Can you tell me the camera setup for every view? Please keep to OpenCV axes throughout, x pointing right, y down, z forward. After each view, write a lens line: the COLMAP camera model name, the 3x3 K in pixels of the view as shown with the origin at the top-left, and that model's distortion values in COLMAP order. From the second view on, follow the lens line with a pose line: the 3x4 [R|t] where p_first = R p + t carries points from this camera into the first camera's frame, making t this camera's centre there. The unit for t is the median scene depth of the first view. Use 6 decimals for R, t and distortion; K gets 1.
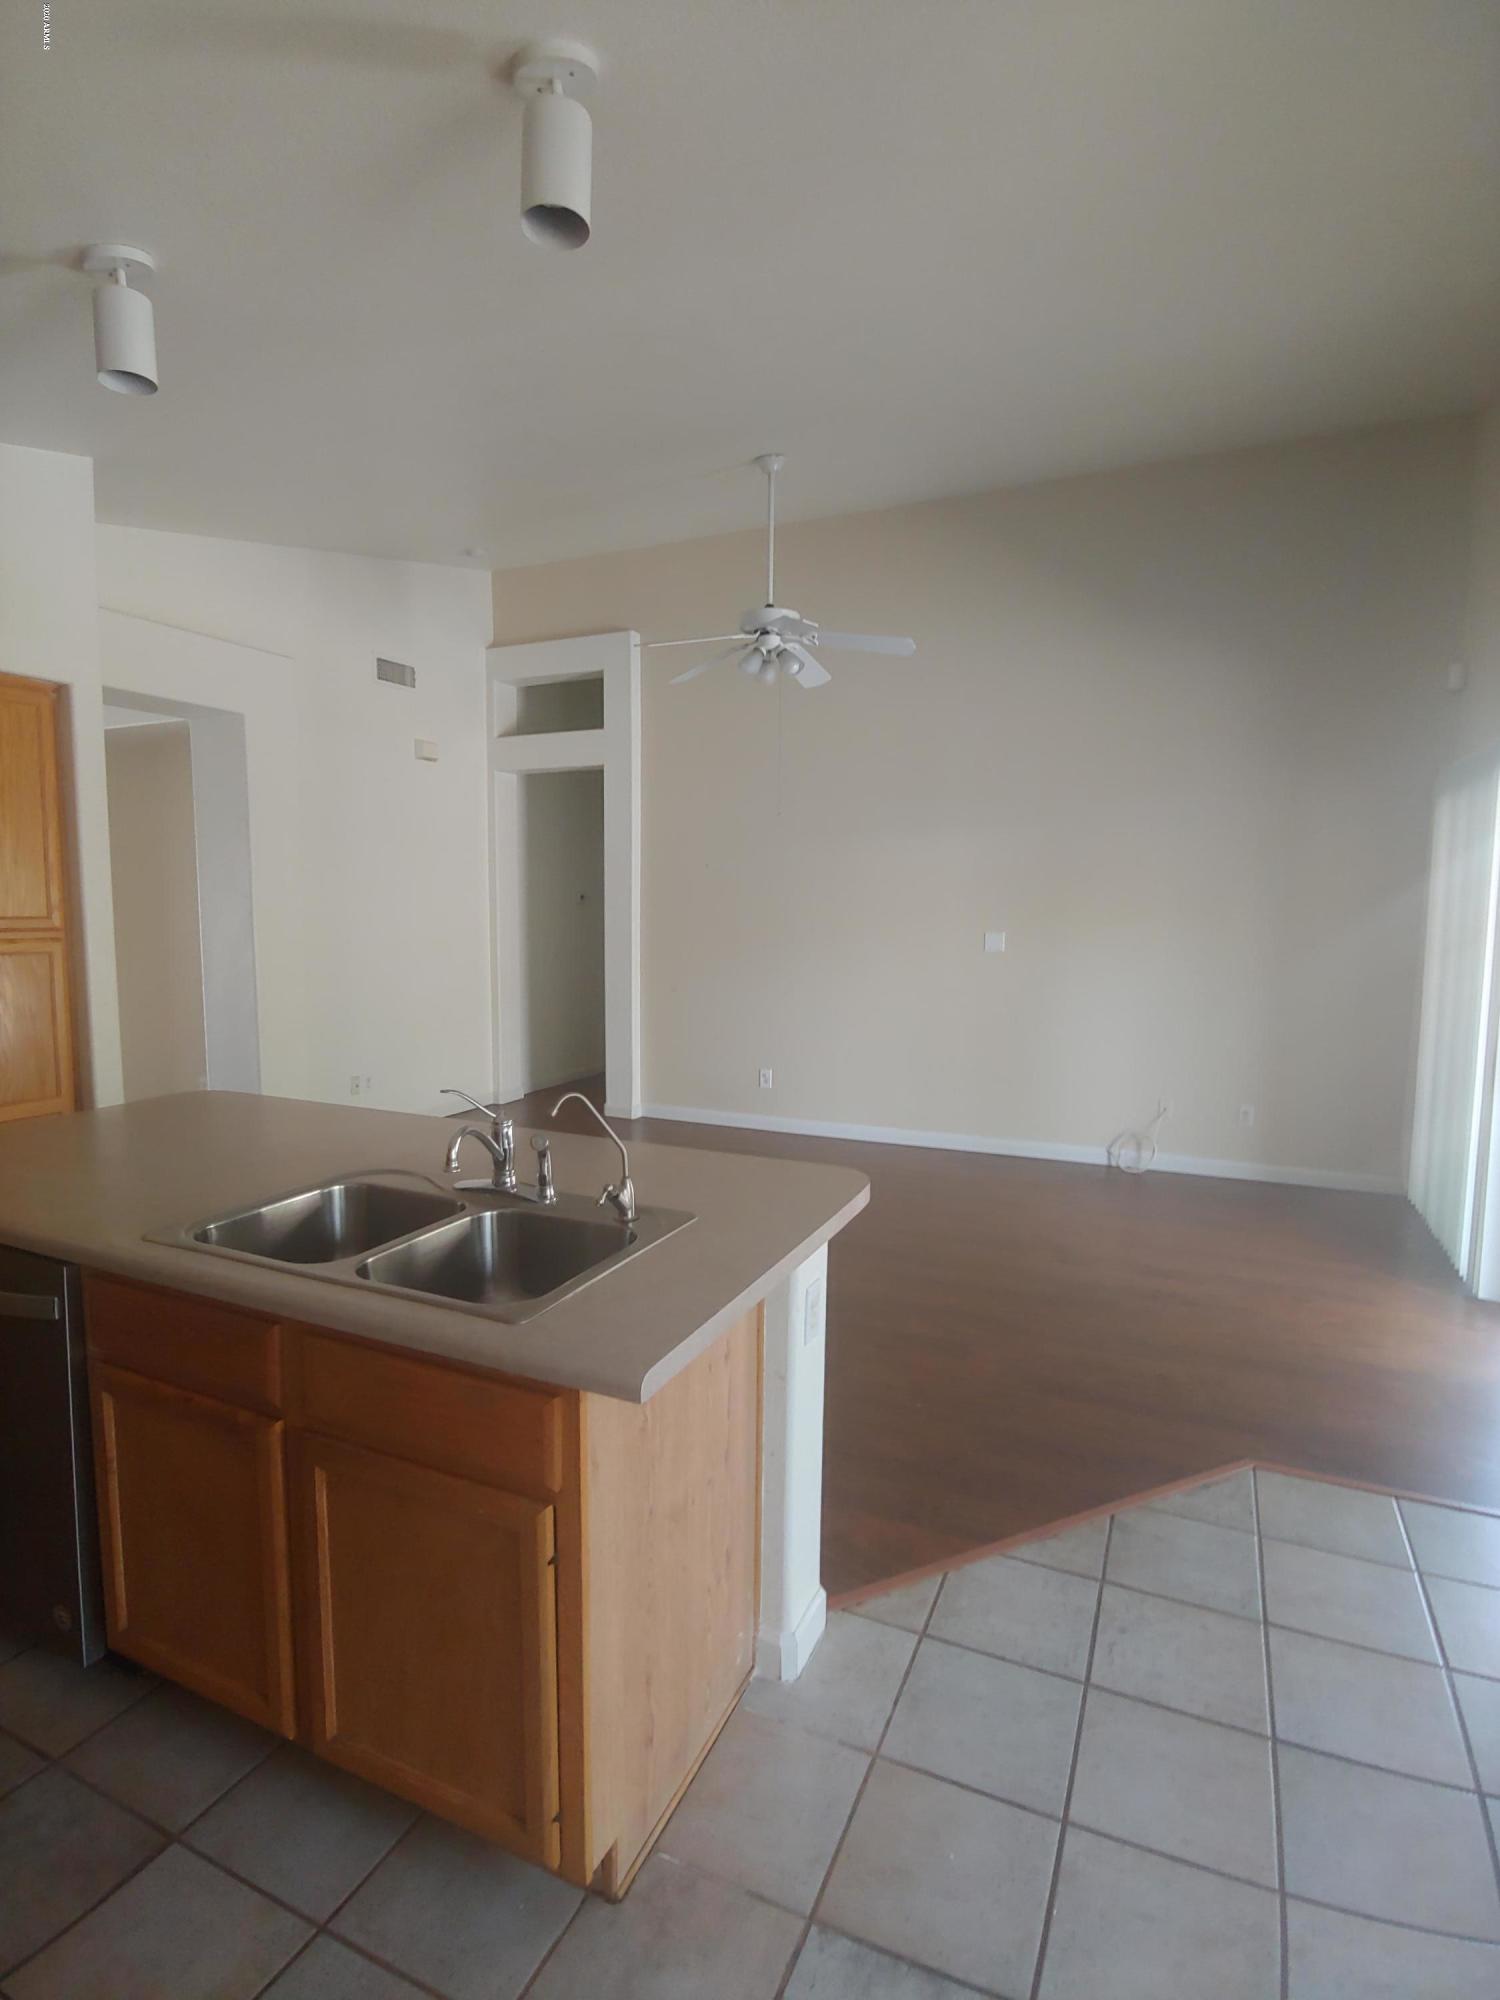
lens RADIAL K [[997.3, 0, 741.2], [0, 997.3, 1005.0], [0, 0, 1]] dist [0.001225, -0.010995]
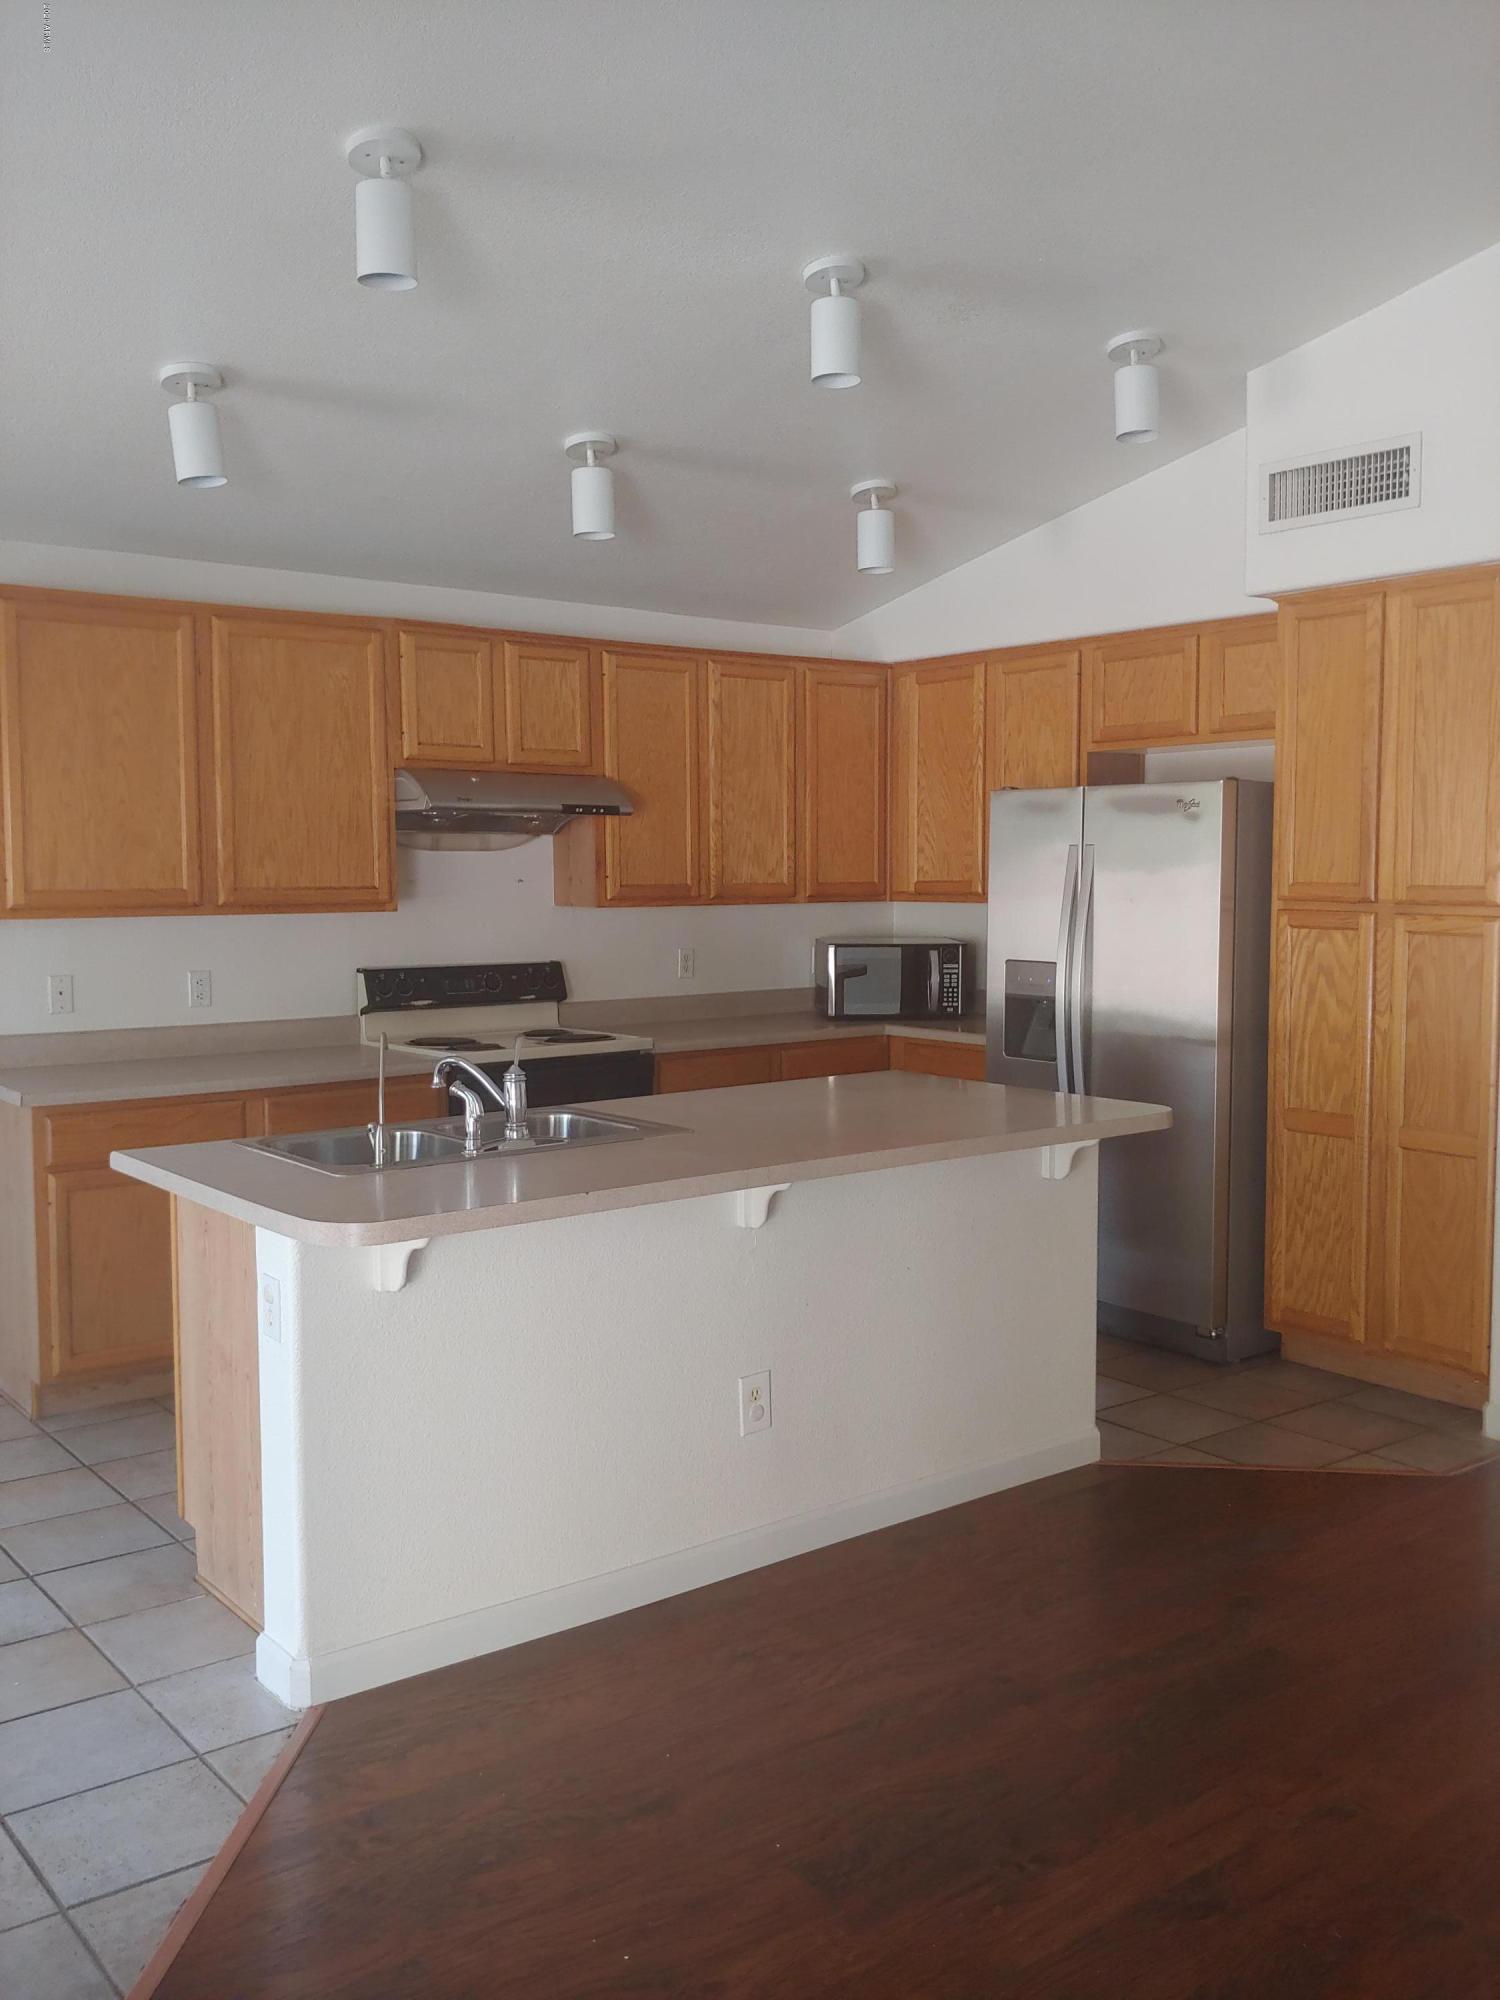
lens RADIAL K [[1746.1, 0, 758.7], [0, 1746.1, 993.5], [0, 0, 1]] dist [0.110316, -0.255534]
pose [[-0.460236, 0.061228, -0.885683, 1.165379], [-0.090792, 0.989142, 0.115560, -0.189060], [0.883142, 0.133598, -0.449680, 1.898626]]
